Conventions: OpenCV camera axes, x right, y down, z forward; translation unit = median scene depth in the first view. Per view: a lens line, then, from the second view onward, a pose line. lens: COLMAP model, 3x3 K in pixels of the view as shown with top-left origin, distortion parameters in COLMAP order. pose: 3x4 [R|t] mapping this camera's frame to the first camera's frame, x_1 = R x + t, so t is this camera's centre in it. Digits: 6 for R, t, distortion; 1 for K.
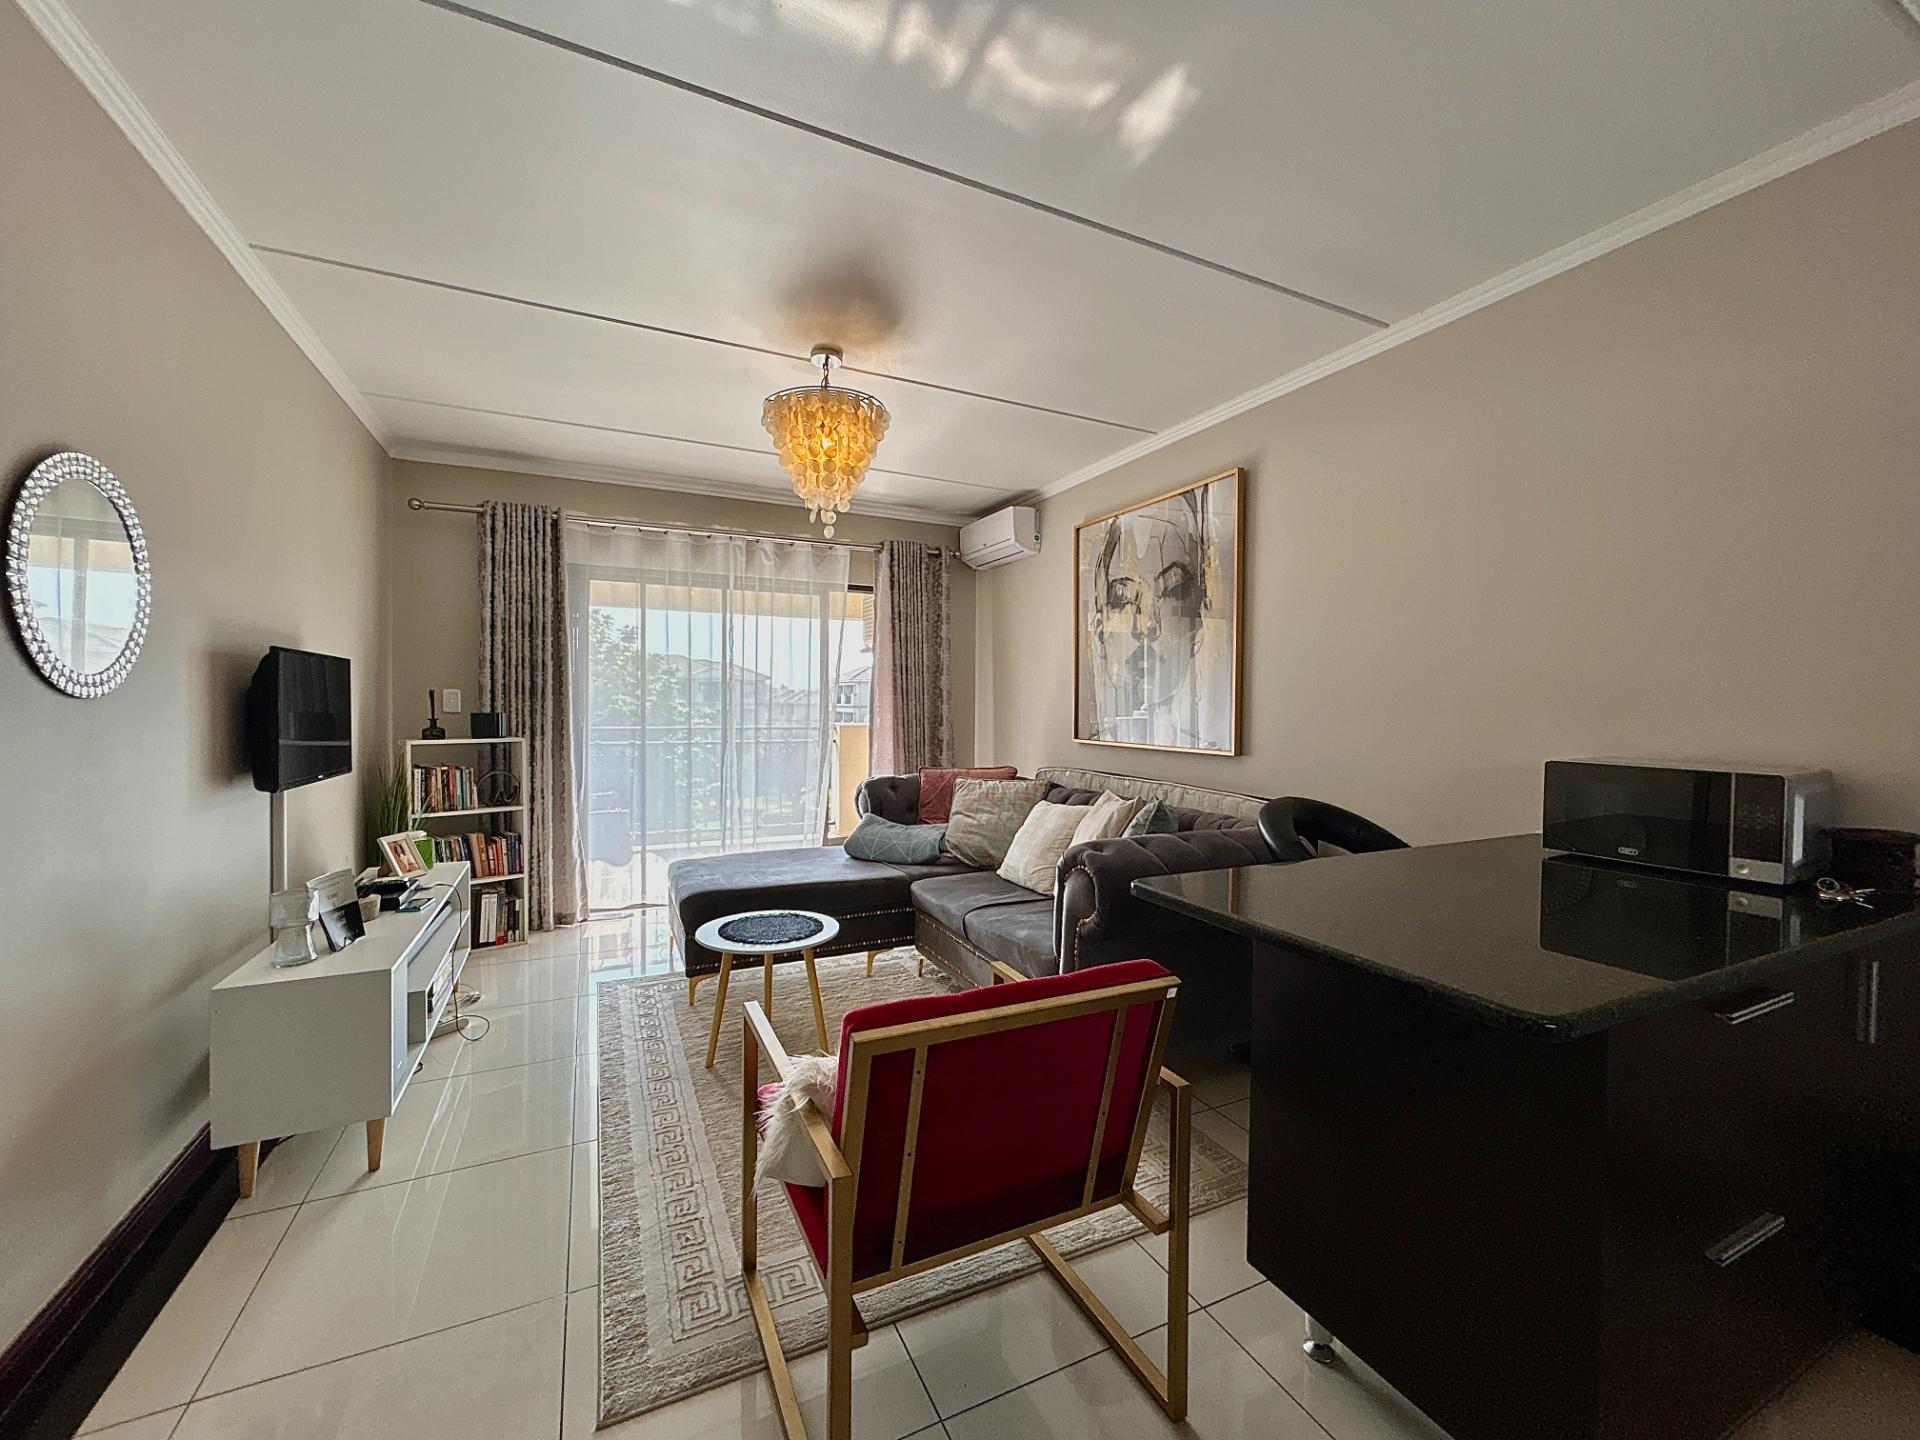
lens RADIAL K [[767.6, 0, 950.8], [0, 767.6, 713.4], [0, 0, 1]] dist [-0.000656, -0.000089]
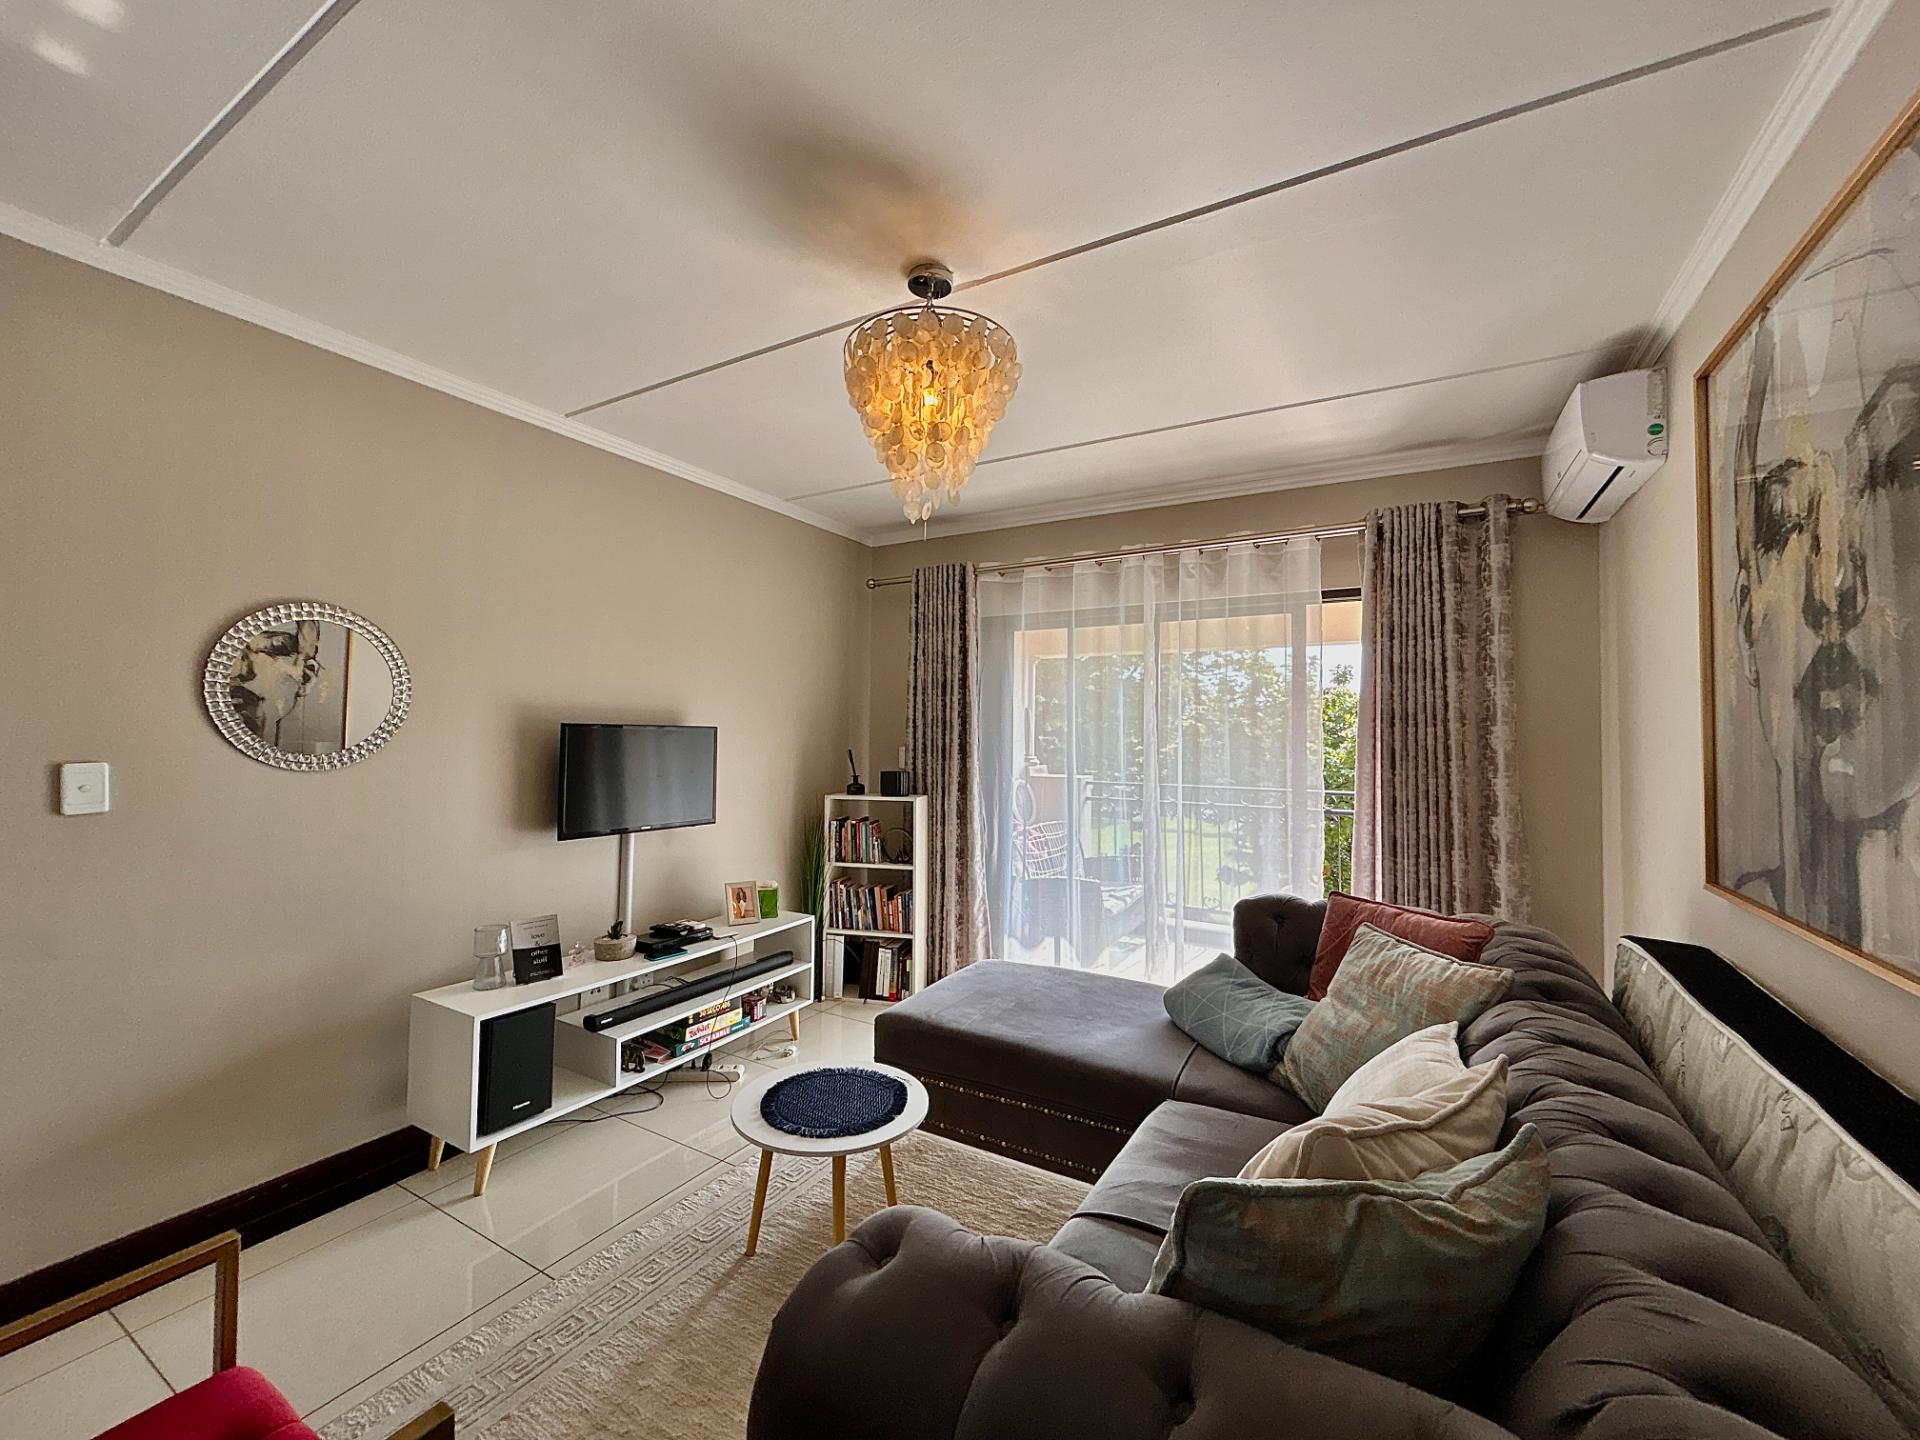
lens RADIAL K [[767.6, 0, 950.8], [0, 767.6, 713.4], [0, 0, 1]] dist [-0.000656, -0.000089]
pose [[0.566007, -0.026654, -0.823969, 0.297479], [-0.018110, 0.998834, -0.044750, -0.034253], [0.824201, 0.040251, 0.564865, 0.470206]]
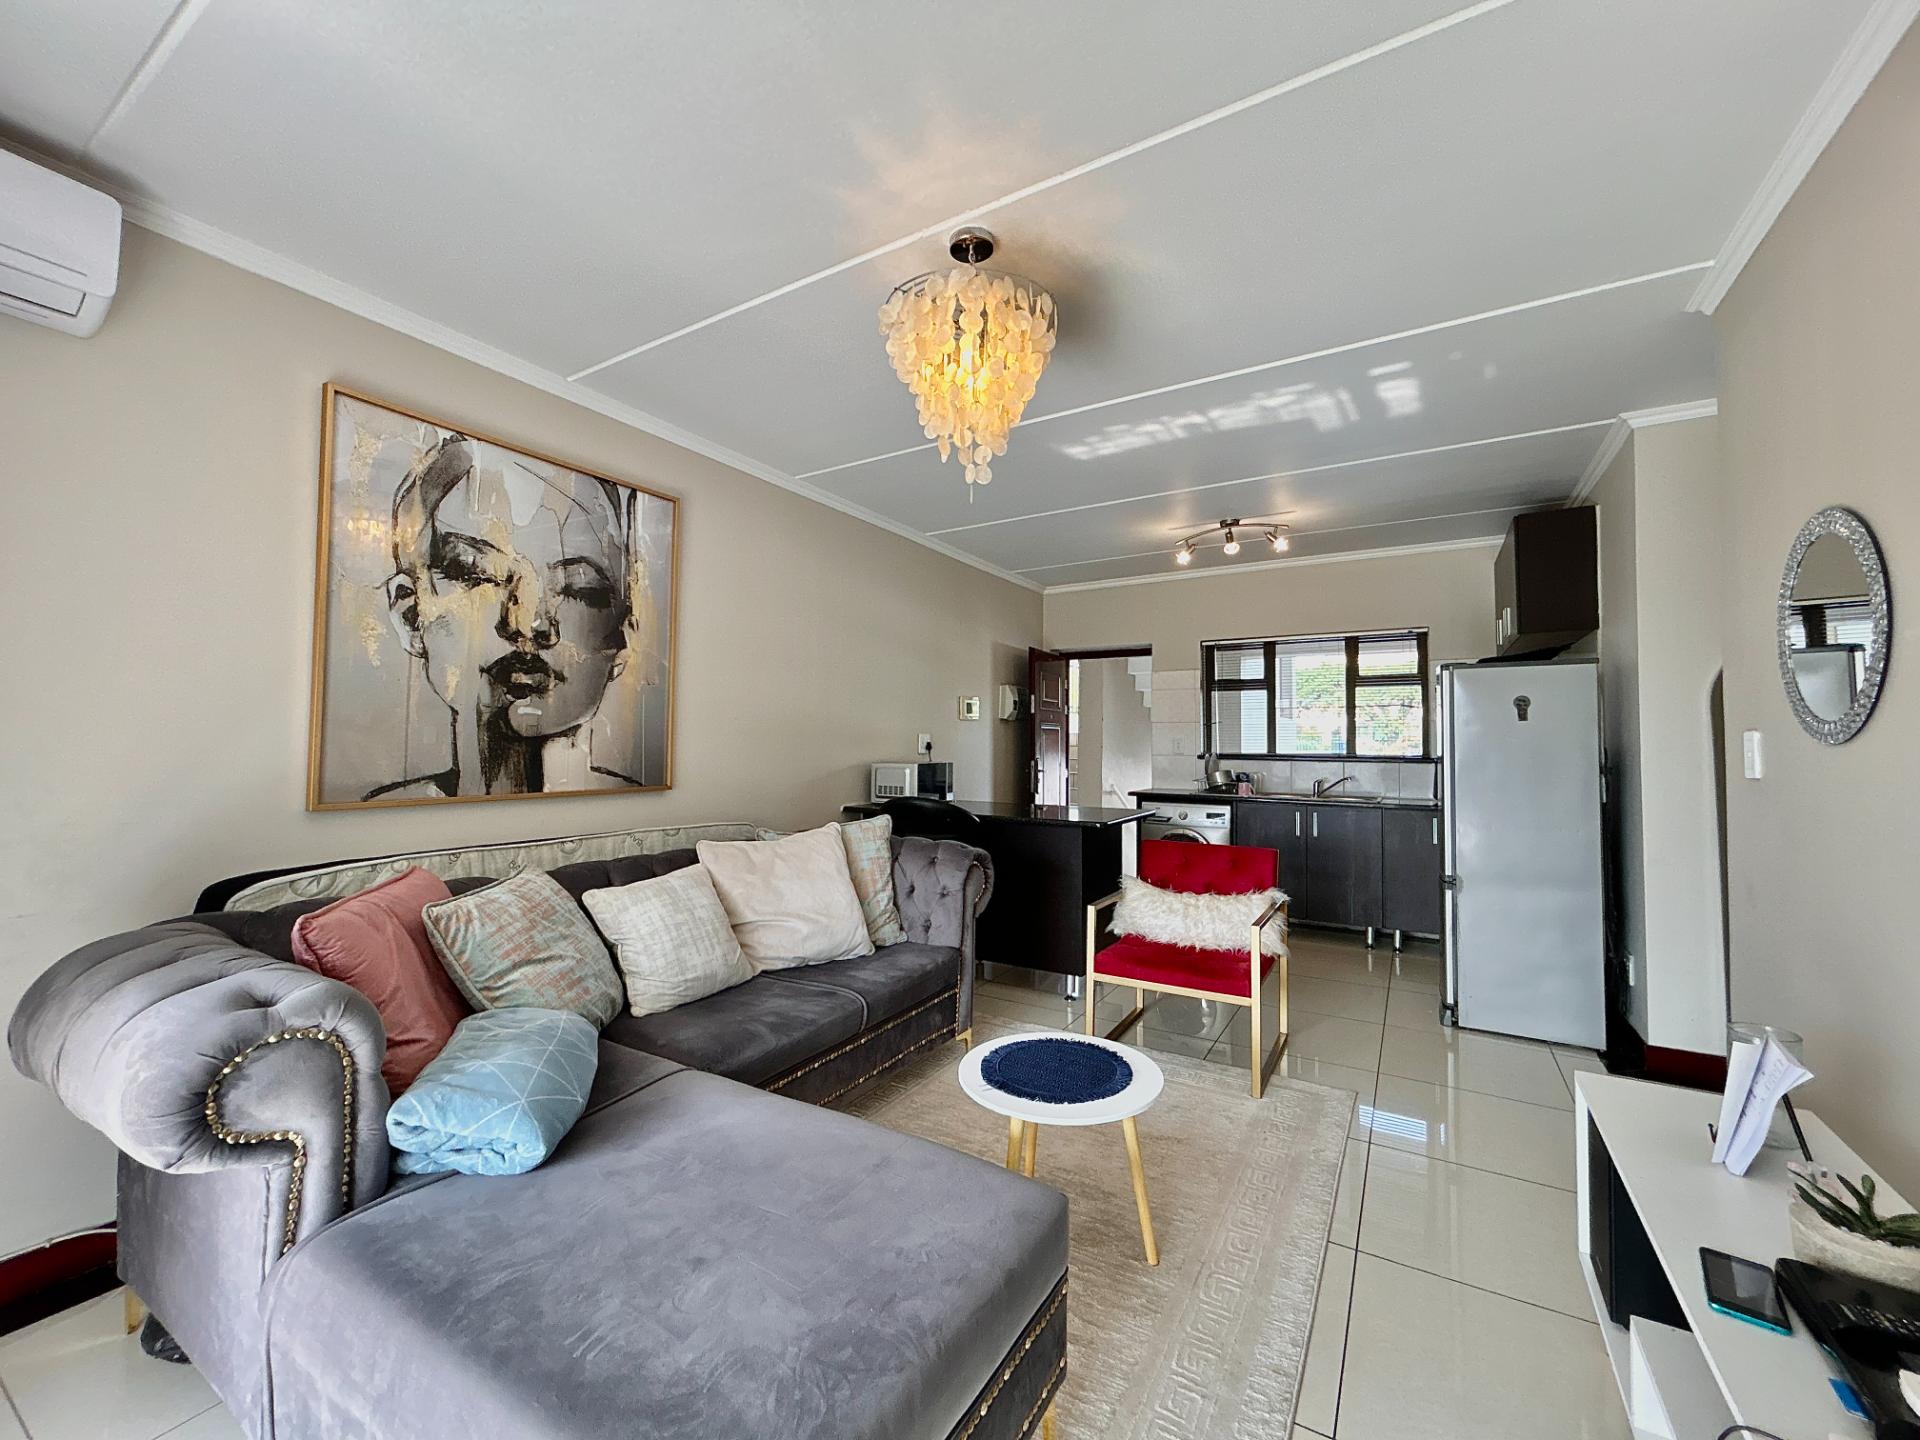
lens RADIAL K [[767.6, 0, 950.8], [0, 767.6, 713.4], [0, 0, 1]] dist [-0.000656, -0.000089]
pose [[-0.551939, 0.018916, 0.833670, -0.526520], [0.000730, 0.999753, -0.022201, -0.015605], [-0.833884, -0.011645, -0.551816, 1.019072]]
